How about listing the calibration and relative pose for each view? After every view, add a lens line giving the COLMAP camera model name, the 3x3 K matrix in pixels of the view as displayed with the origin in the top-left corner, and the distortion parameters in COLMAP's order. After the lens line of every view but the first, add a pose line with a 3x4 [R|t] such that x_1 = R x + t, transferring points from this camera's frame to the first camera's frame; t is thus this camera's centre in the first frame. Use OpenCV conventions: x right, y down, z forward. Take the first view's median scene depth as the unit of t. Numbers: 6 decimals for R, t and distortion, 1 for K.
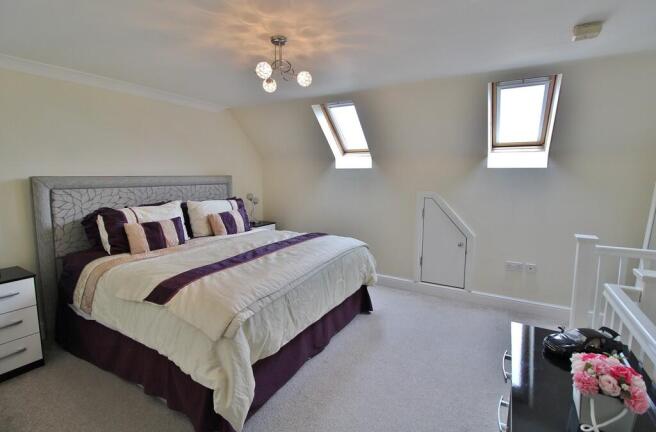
lens RADIAL K [[308.2, 0, 331.0], [0, 308.2, 203.8], [0, 0, 1]] dist [-0.002670, -0.000418]
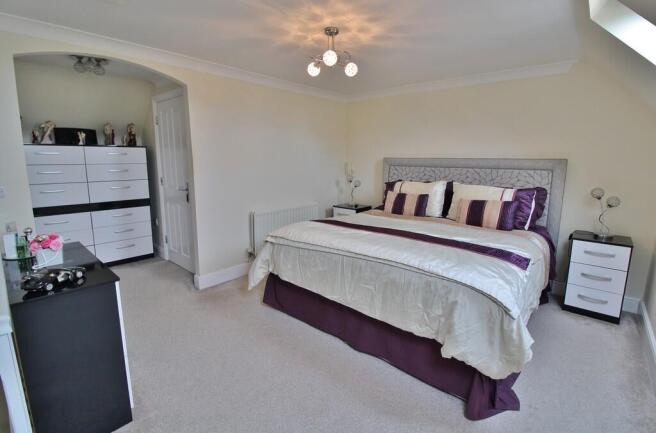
lens RADIAL K [[308.2, 0, 331.0], [0, 308.2, 204.3], [0, 0, 1]] dist [-0.002670, -0.000418]
pose [[-0.197313, 0.143766, -0.969742, 0.673838], [-0.099432, 0.981153, 0.165689, -0.074734], [0.975285, 0.129115, -0.179299, 0.875474]]
